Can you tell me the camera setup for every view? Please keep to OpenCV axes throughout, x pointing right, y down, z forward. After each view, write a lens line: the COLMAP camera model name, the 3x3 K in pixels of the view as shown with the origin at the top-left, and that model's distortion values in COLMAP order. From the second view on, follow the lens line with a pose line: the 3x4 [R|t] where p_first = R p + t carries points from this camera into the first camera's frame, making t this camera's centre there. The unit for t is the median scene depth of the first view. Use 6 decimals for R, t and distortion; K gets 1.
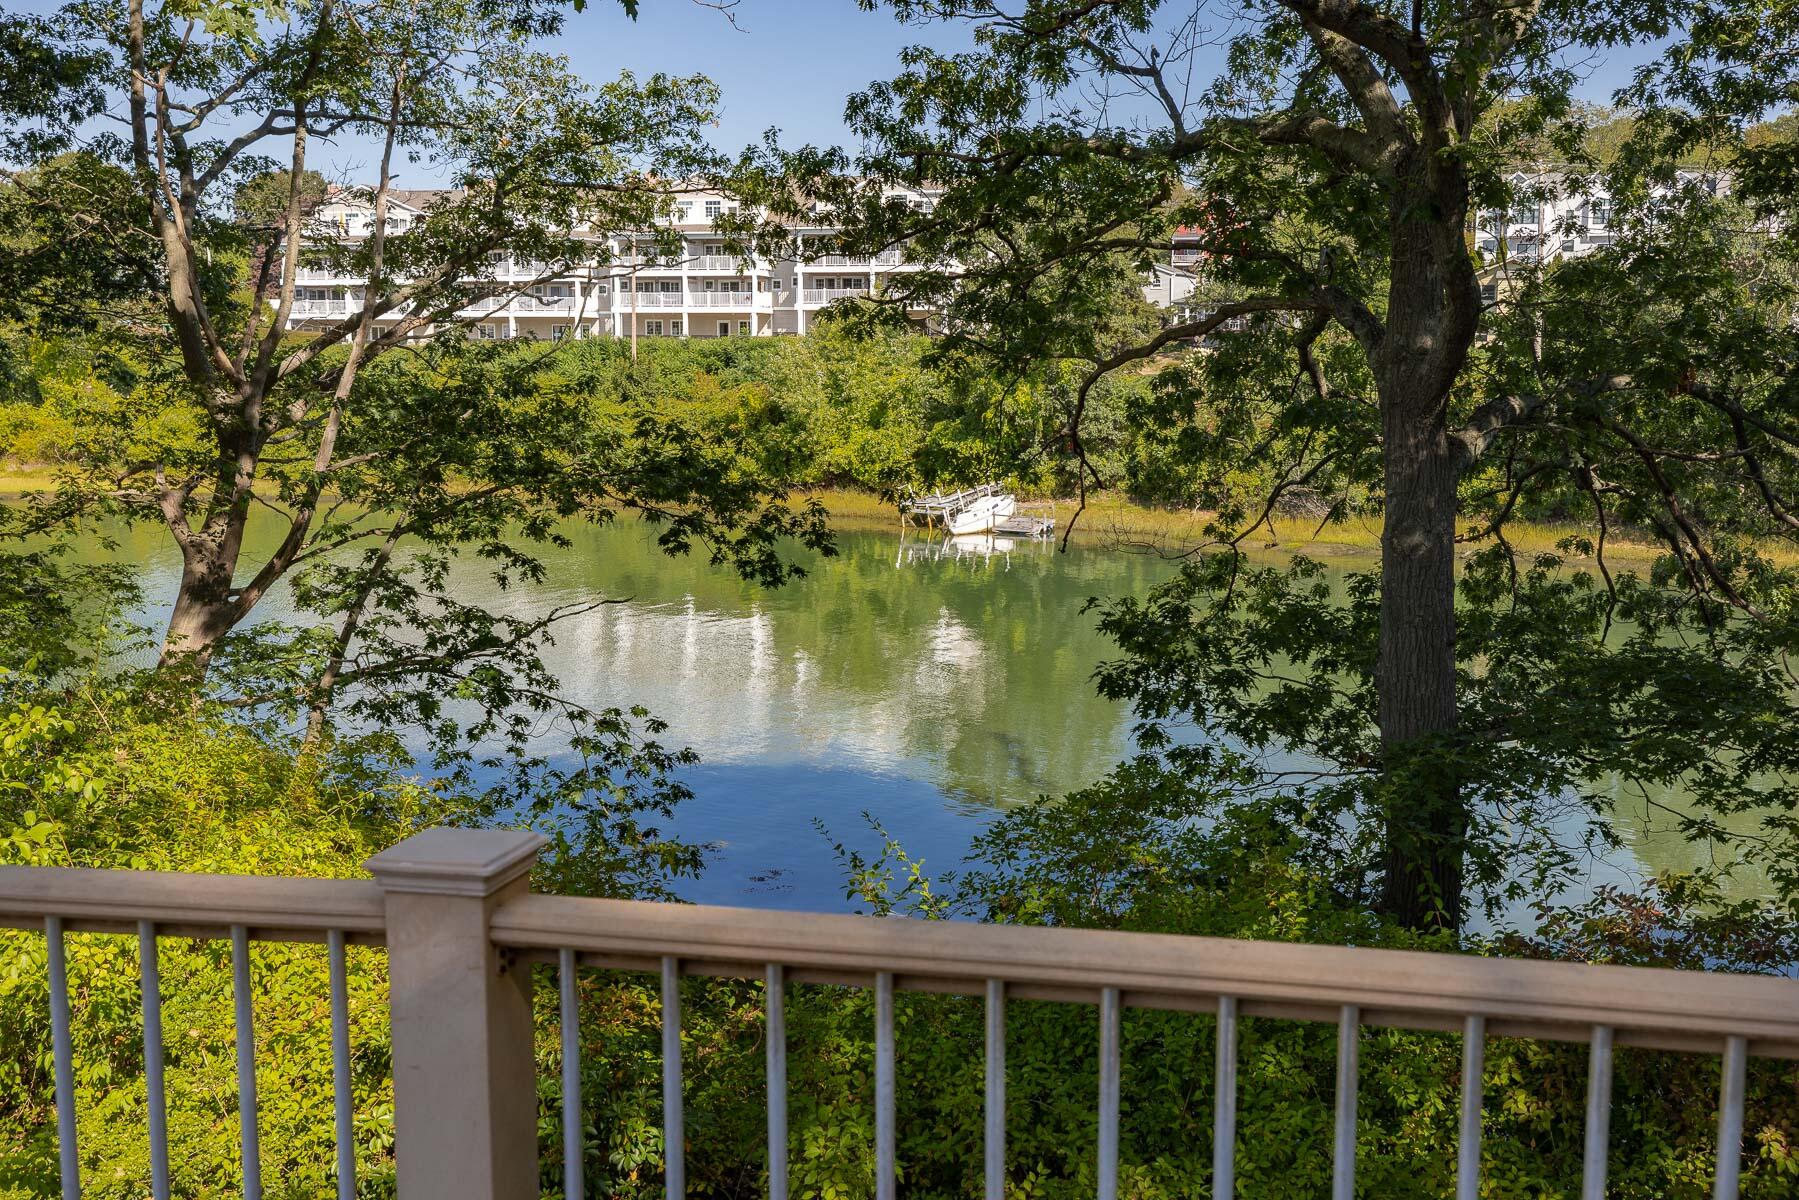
lens RADIAL K [[1748.4, 0, 907.6], [0, 1748.4, 614.1], [0, 0, 1]] dist [-0.000442, 0.000000]
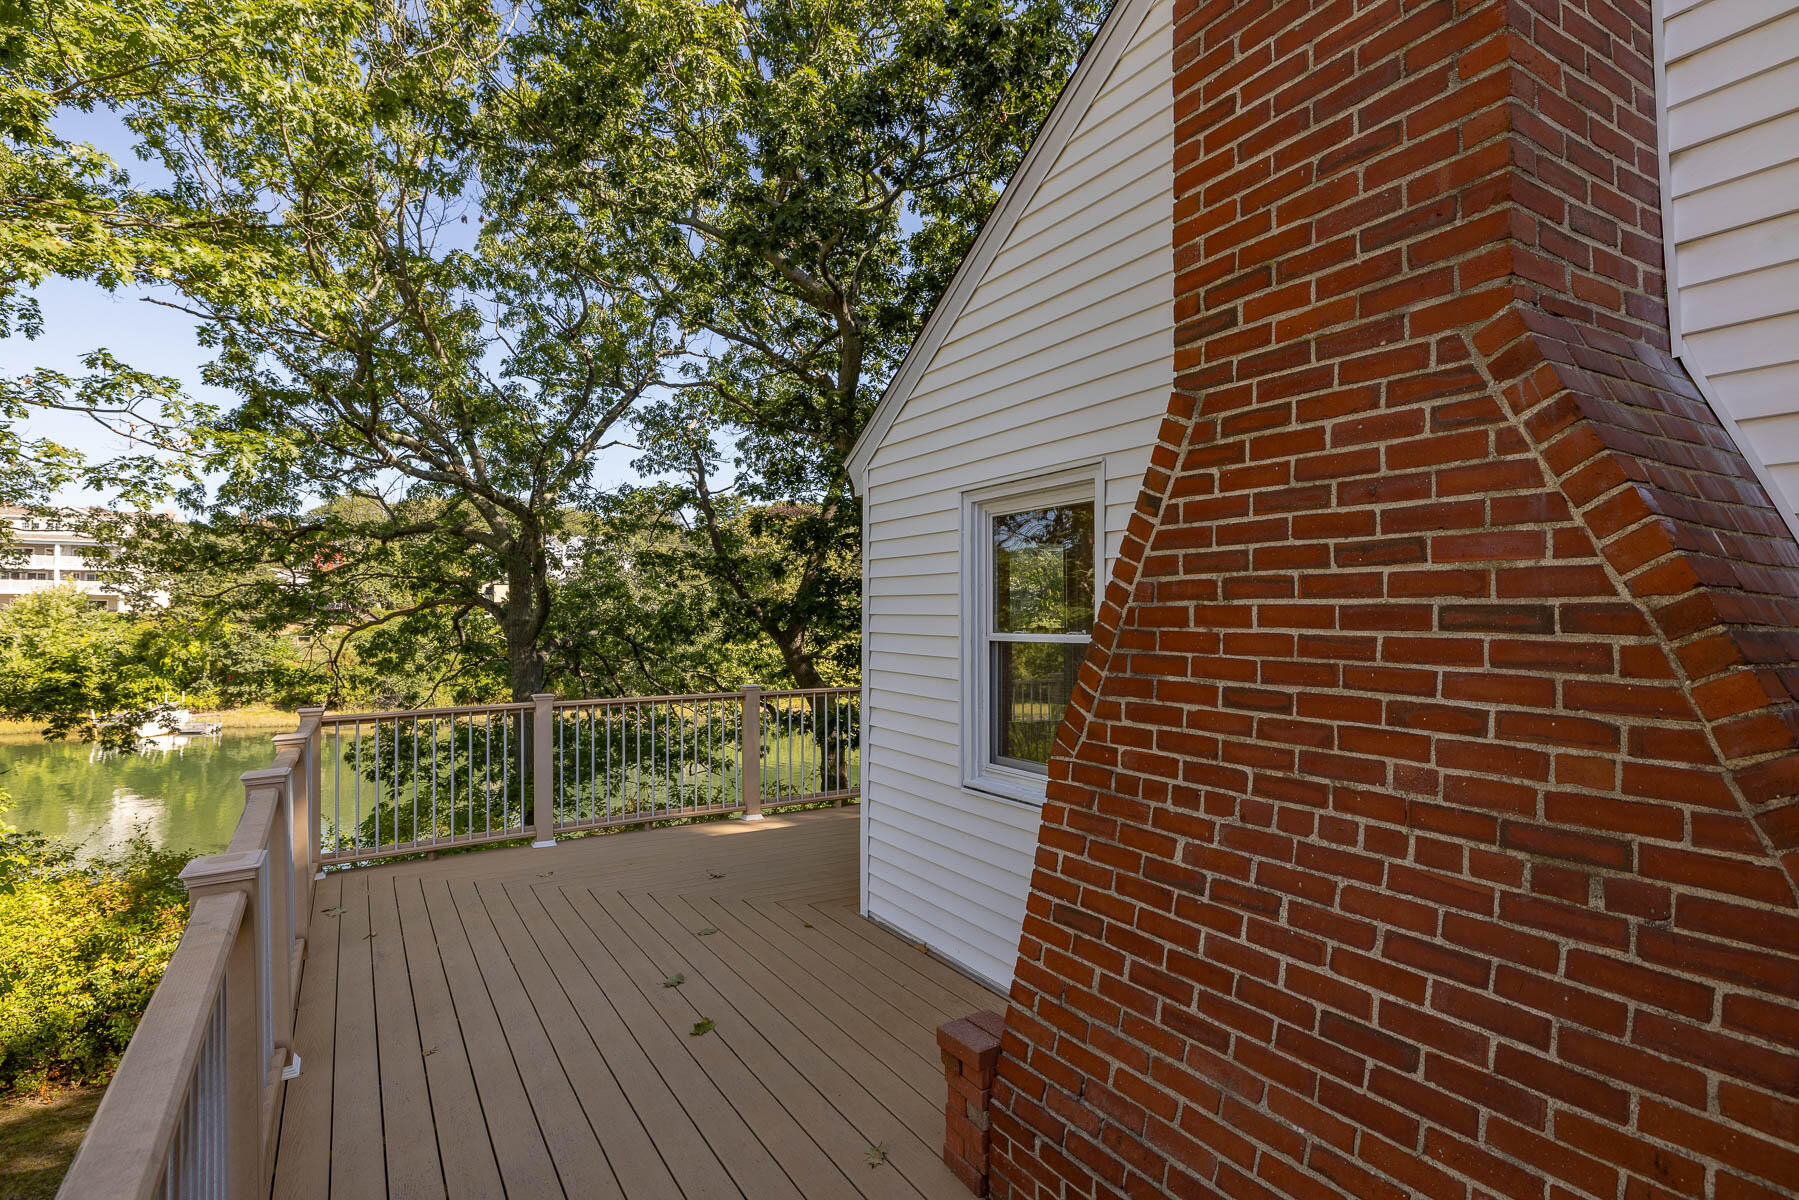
lens RADIAL K [[930.5, 0, 938.0], [0, 930.5, 593.0], [0, 0, 1]] dist [0.007282, -0.001650]
pose [[0.705543, 0.017401, 0.708454, -0.160227], [0.108013, 0.985378, -0.131772, 0.035254], [-0.700388, 0.169493, 0.693346, -0.247125]]
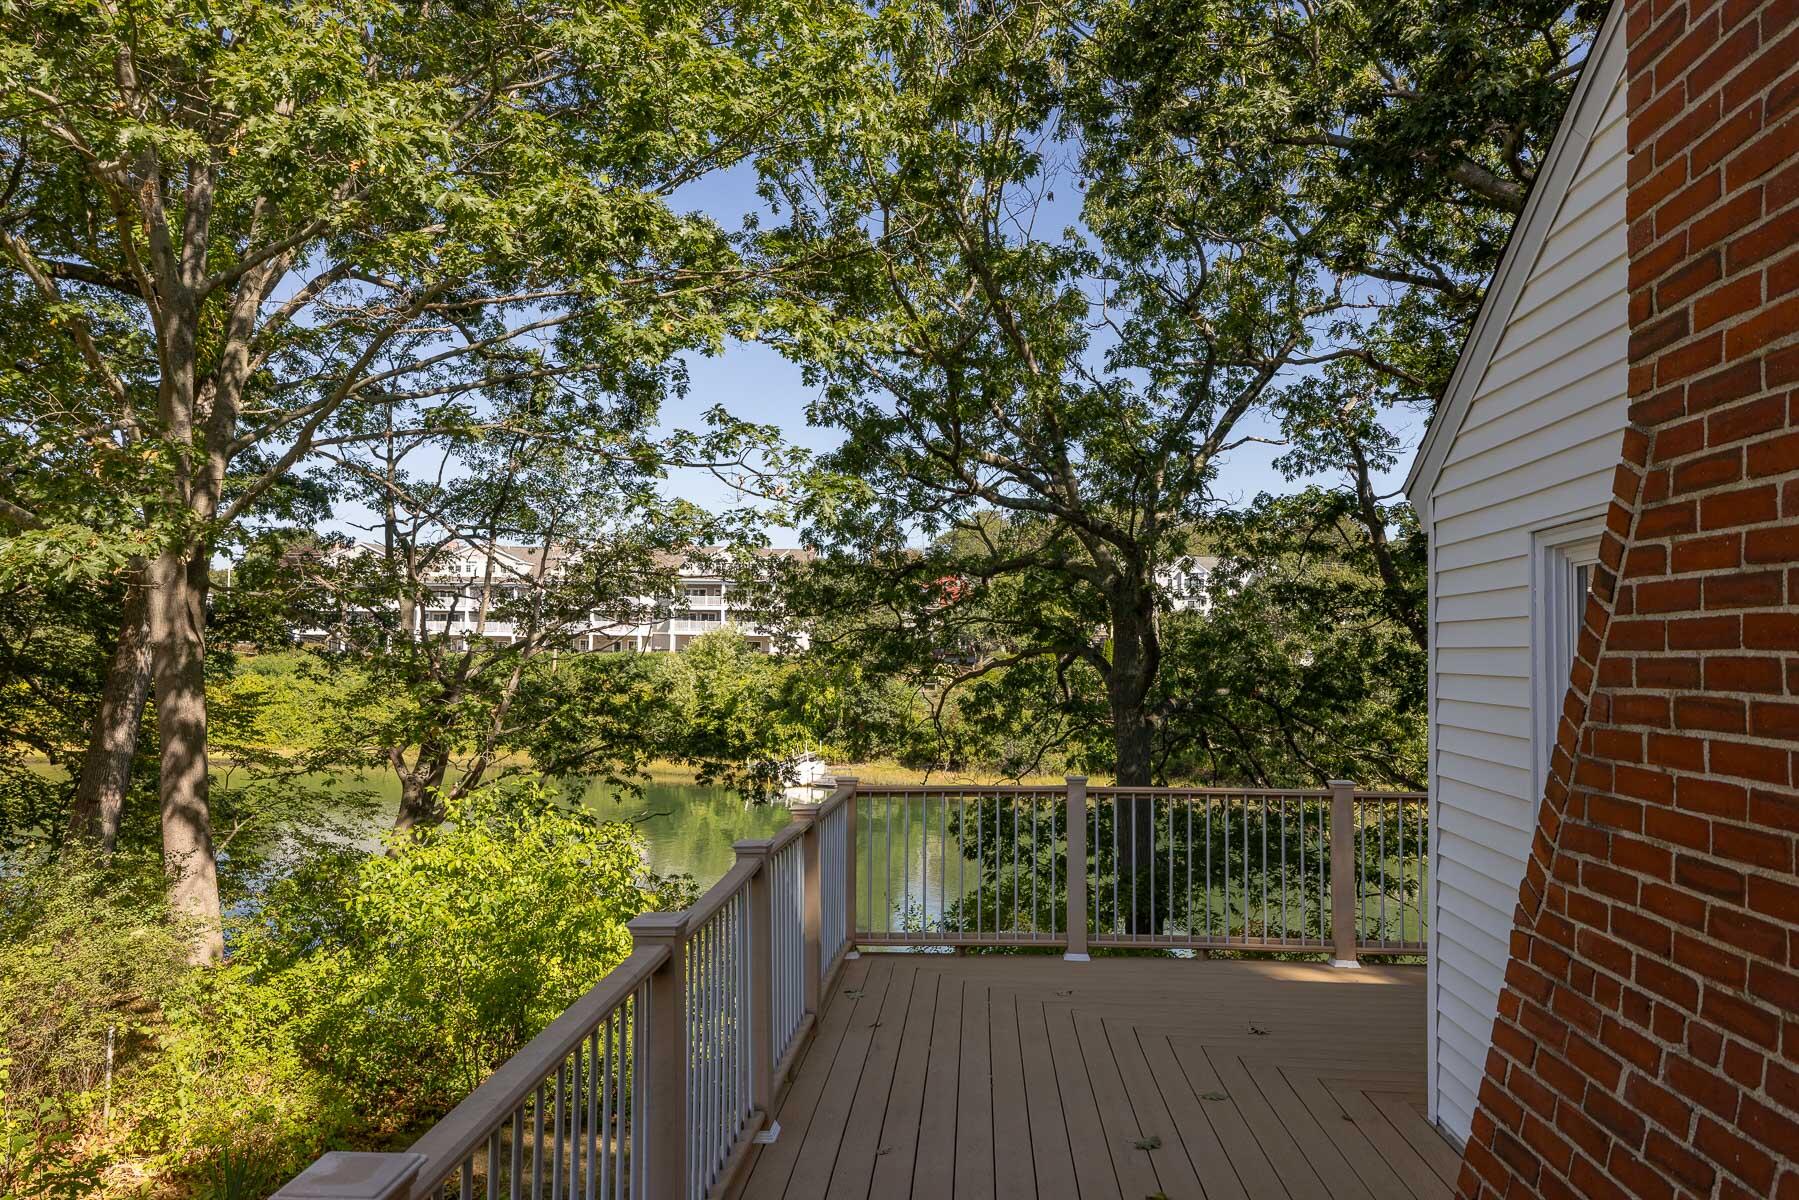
lens RADIAL K [[1308.2, 0, 895.8], [0, 1308.2, 595.9], [0, 0, 1]] dist [-0.003974, 0.012862]
pose [[0.987688, 0.021360, 0.154970, -0.138214], [0.009615, 0.980472, -0.196423, 0.035017], [-0.156139, 0.195495, 0.968195, -0.291188]]
